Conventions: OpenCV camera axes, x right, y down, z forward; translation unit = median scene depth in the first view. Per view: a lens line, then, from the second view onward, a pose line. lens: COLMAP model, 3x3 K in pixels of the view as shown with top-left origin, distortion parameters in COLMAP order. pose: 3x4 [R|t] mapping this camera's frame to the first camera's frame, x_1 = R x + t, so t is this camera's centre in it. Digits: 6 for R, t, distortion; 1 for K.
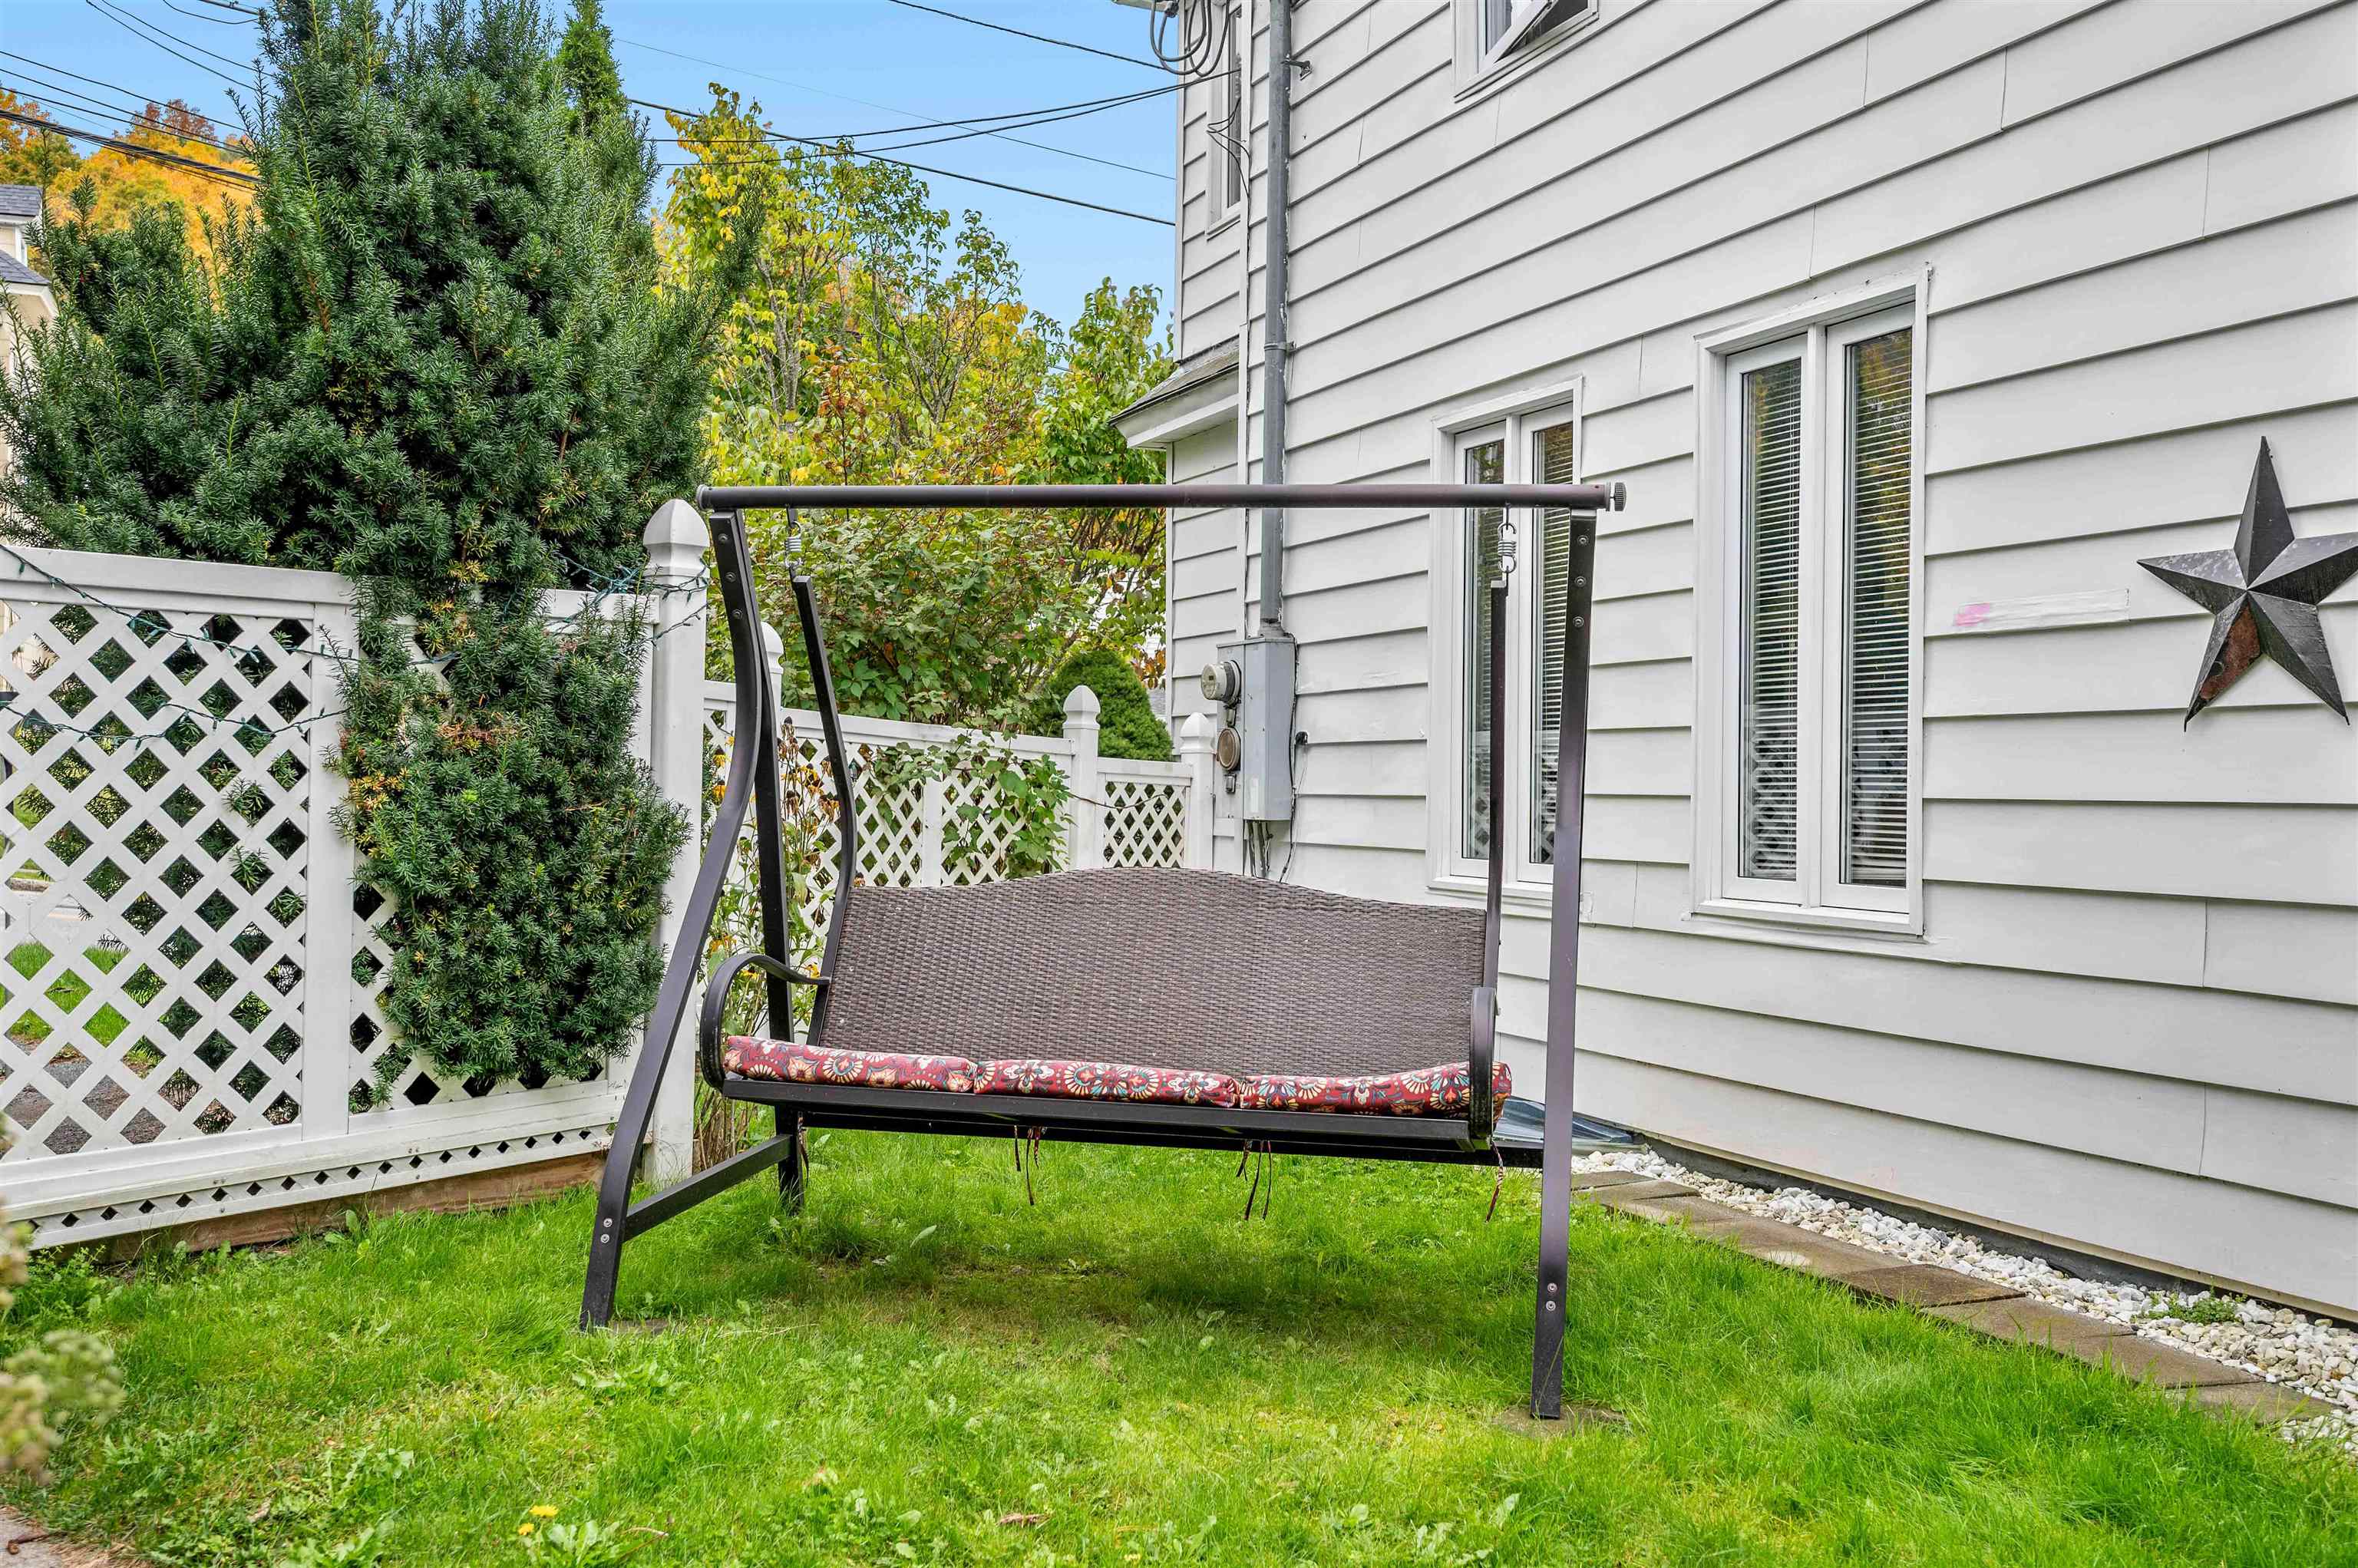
lens RADIAL K [[2044.7, 0, 1154.1], [0, 2044.7, 768.4], [0, 0, 1]] dist [0.008181, -0.019491]
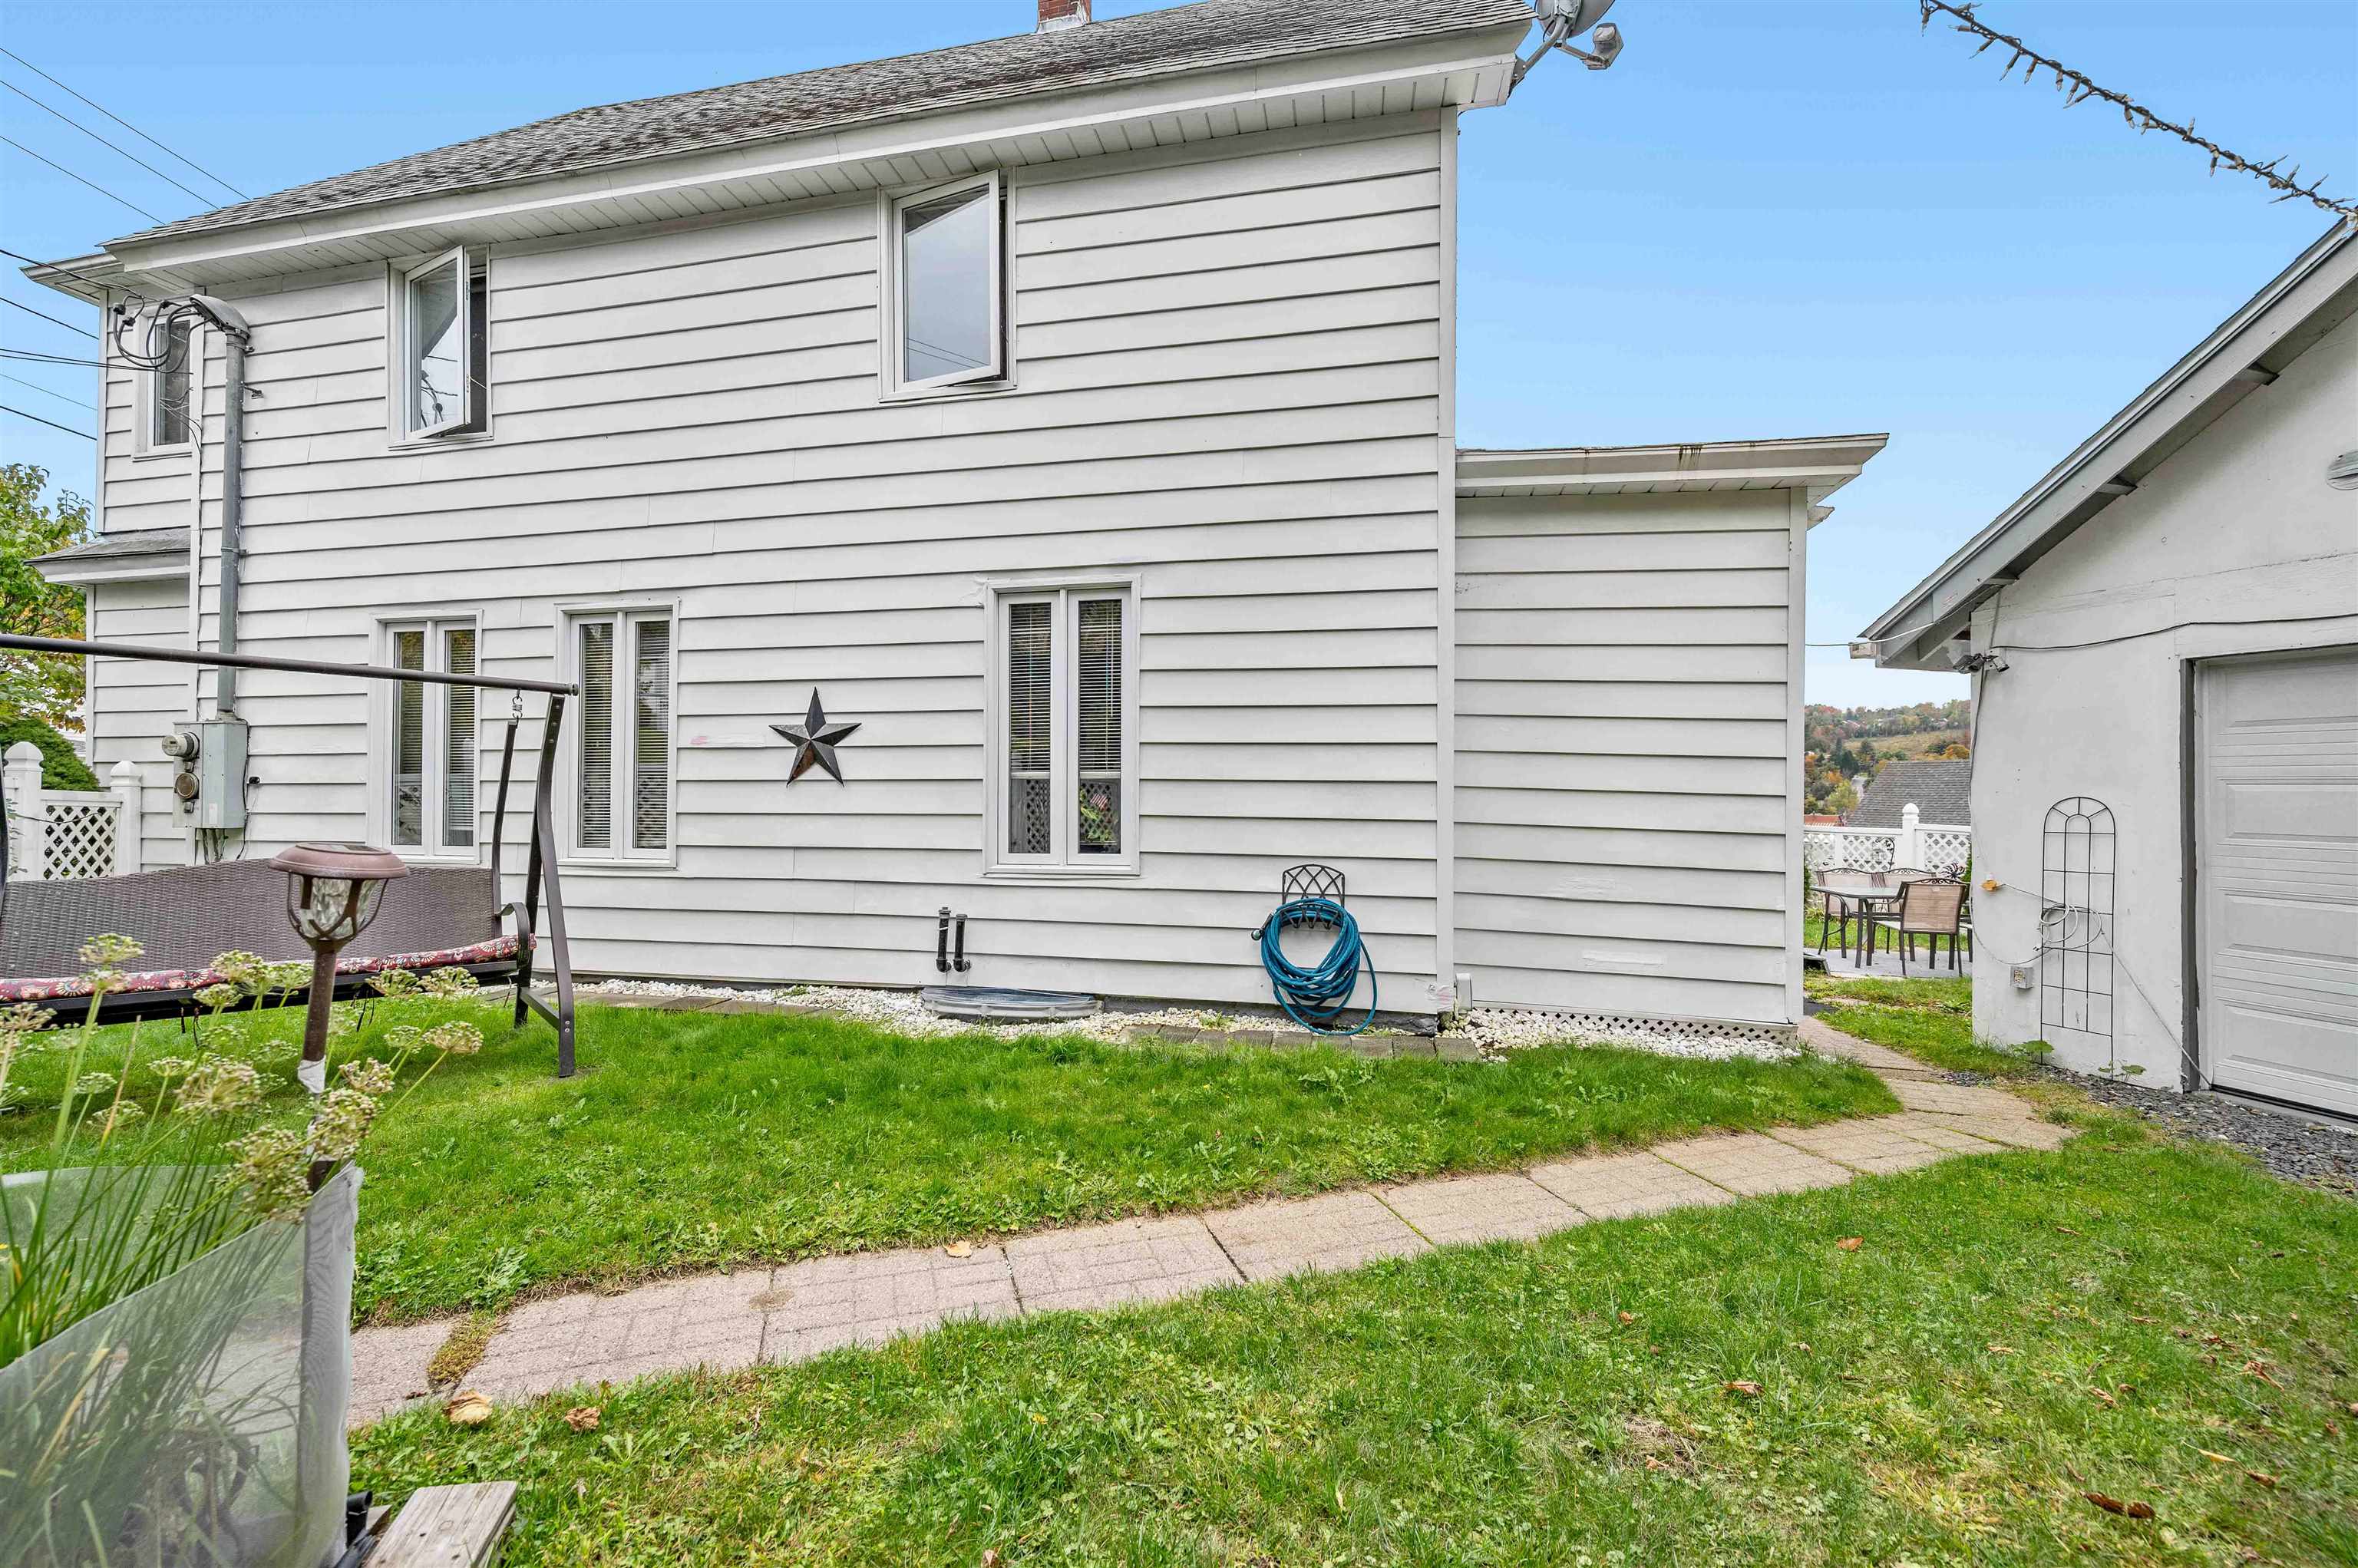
lens RADIAL K [[944.4, 0, 1180.1], [0, 944.4, 786.8], [0, 0, 1]] dist [-0.000465, 0.000612]
pose [[0.572438, 0.002261, 0.819945, -0.160149], [-0.003116, 0.999995, -0.000582, -0.013172], [-0.819942, -0.002222, 0.572442, -0.118490]]
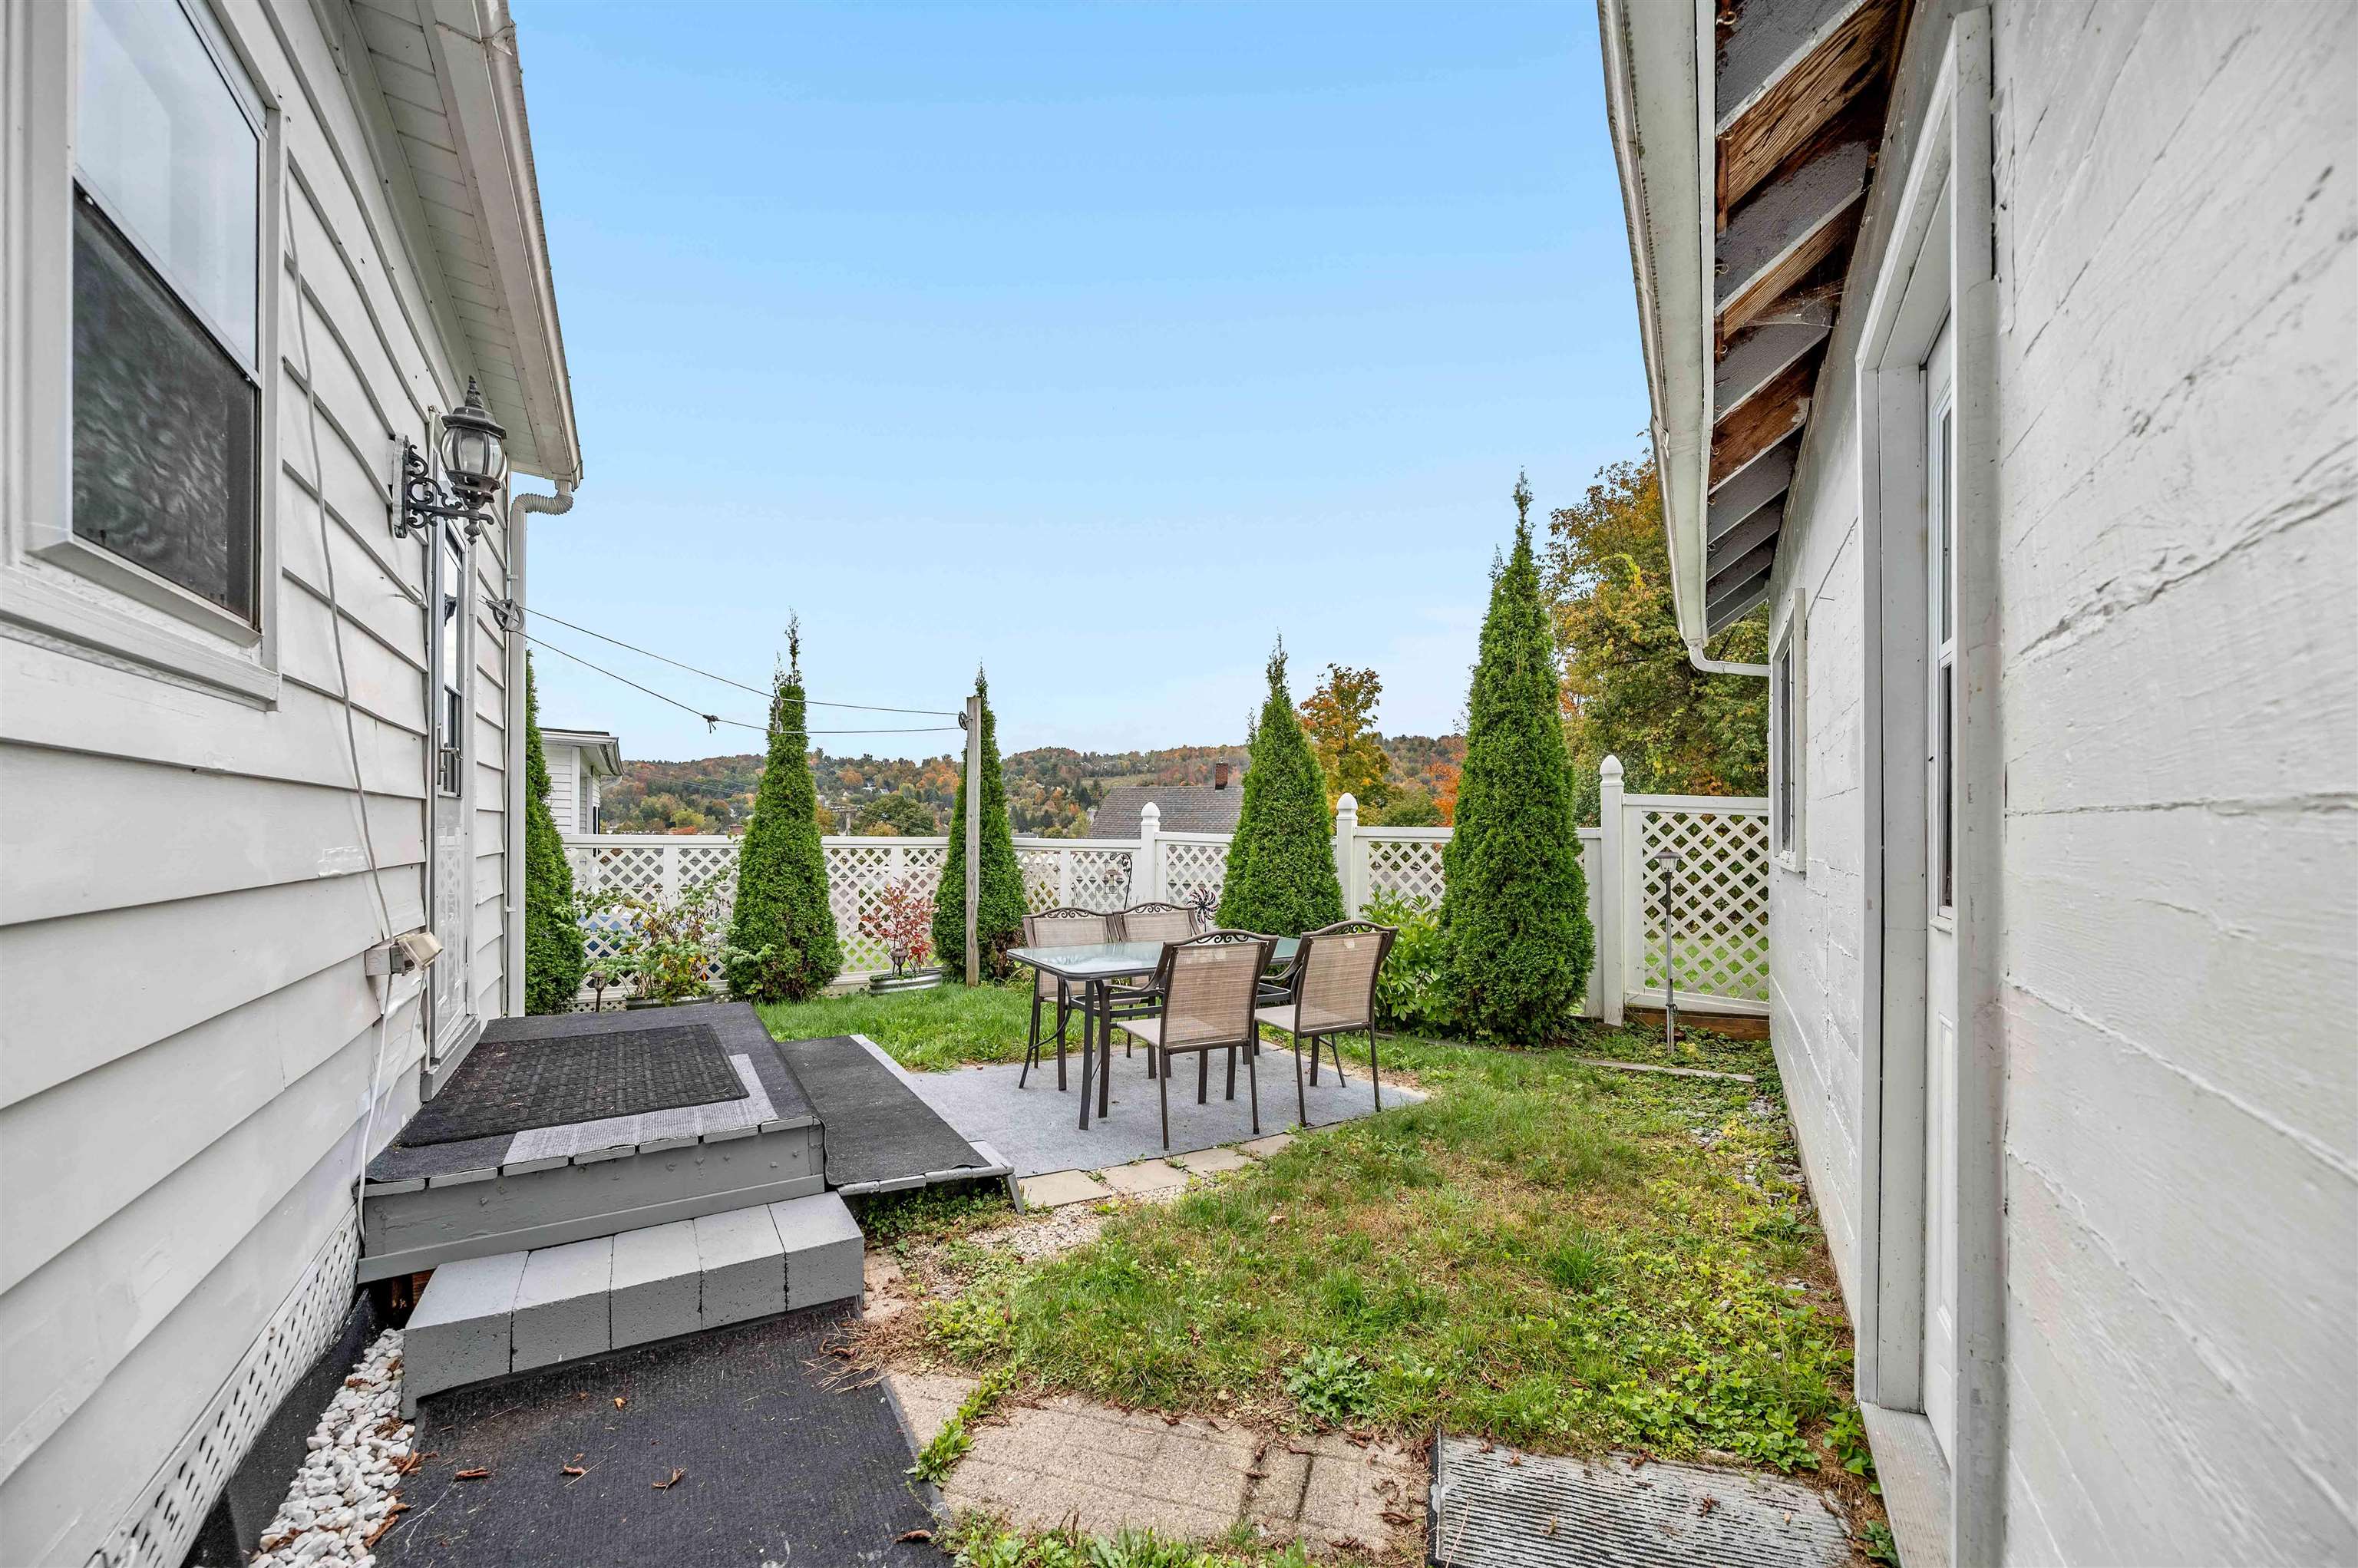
lens RADIAL K [[944.4, 0, 1177.5], [0, 944.4, 813.3], [0, 0, 1]] dist [-0.000465, 0.000612]
pose [[-0.104372, 0.006935, 0.994514, 0.838826], [-0.014111, 0.999865, -0.008454, 0.034929], [-0.994438, -0.014916, -0.104260, -0.134244]]
